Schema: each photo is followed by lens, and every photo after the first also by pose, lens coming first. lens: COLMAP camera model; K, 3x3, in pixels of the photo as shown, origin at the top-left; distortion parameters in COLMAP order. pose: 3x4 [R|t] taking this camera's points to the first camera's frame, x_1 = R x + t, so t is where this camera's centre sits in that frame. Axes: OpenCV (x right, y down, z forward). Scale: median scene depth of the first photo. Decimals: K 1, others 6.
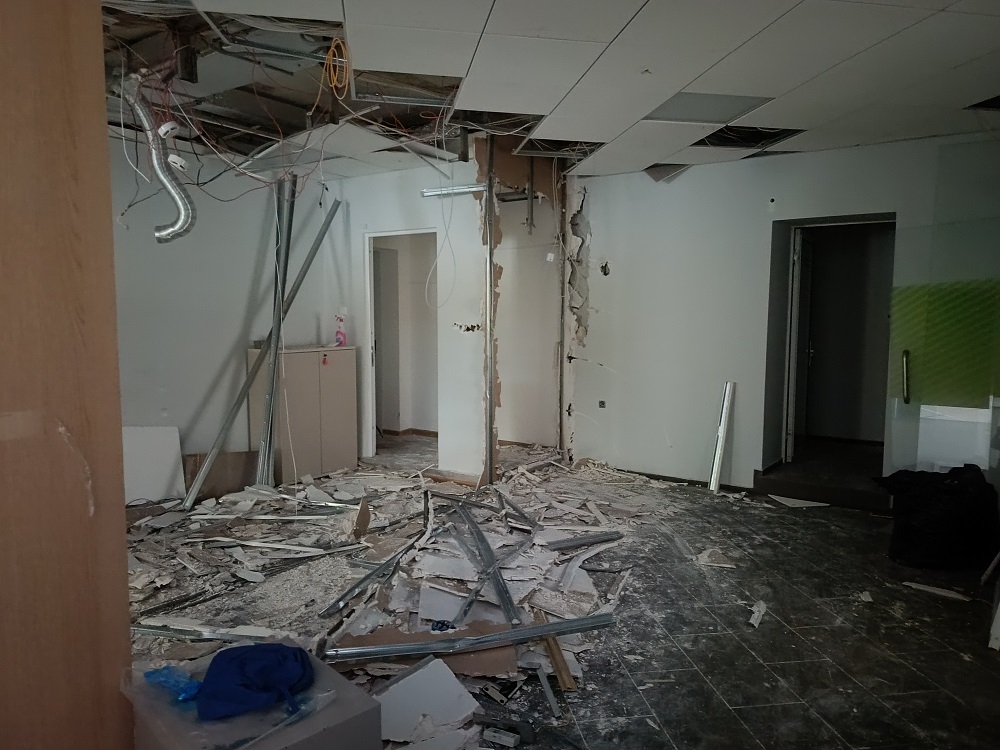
lens RADIAL K [[695.6, 0, 500.0], [0, 695.6, 375.0], [0, 0, 1]] dist [0.091336, -0.119803]
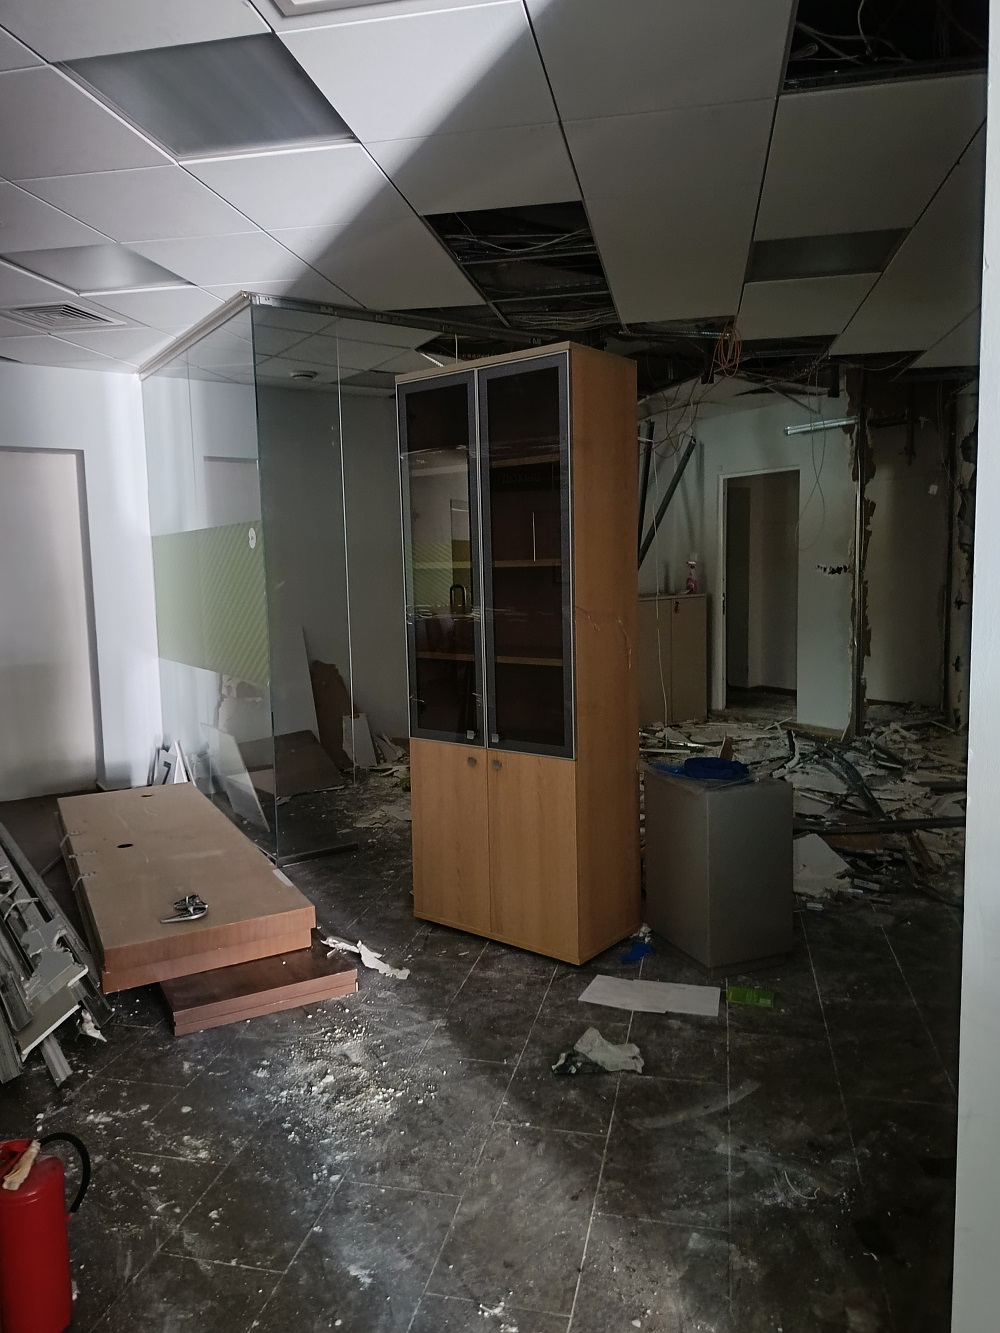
lens RADIAL K [[927.3, 0, 504.2], [0, 927.3, 660.9], [0, 0, 1]] dist [0.091336, -0.119803]
pose [[0.931874, 0.013253, -0.362539, -0.000719], [-0.006226, 0.999770, 0.020546, 0.032476], [0.362728, -0.016889, 0.931742, -0.353391]]
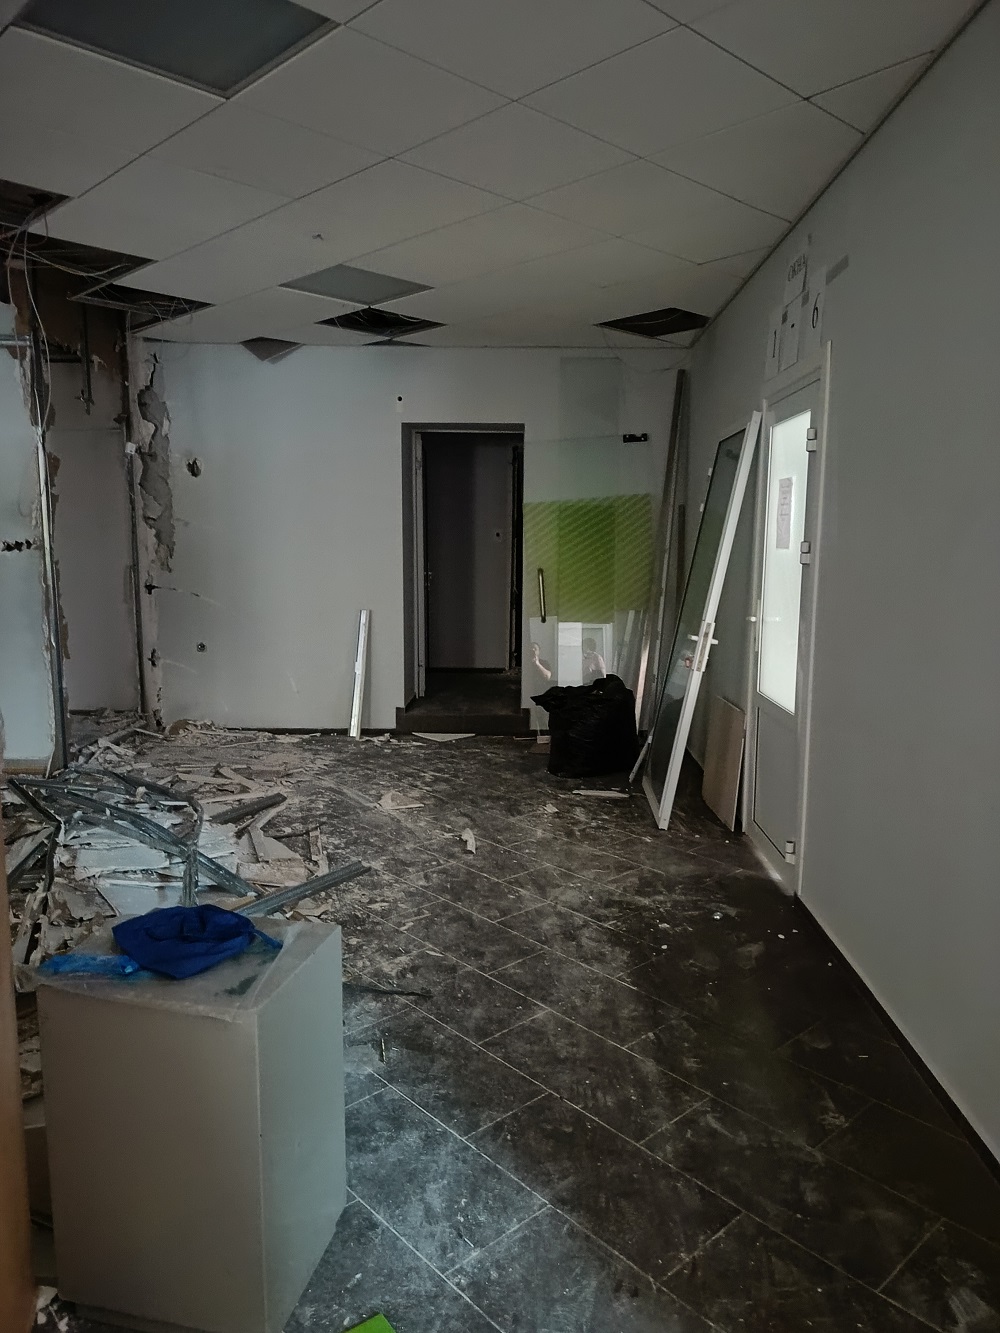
lens RADIAL K [[927.3, 0, 504.2], [0, 927.3, 660.9], [0, 0, 1]] dist [0.091336, -0.119803]
pose [[0.830965, -0.074084, 0.551371, -0.172528], [0.046829, 0.996891, 0.063370, 0.009527], [-0.554351, -0.026838, 0.831850, -0.045678]]
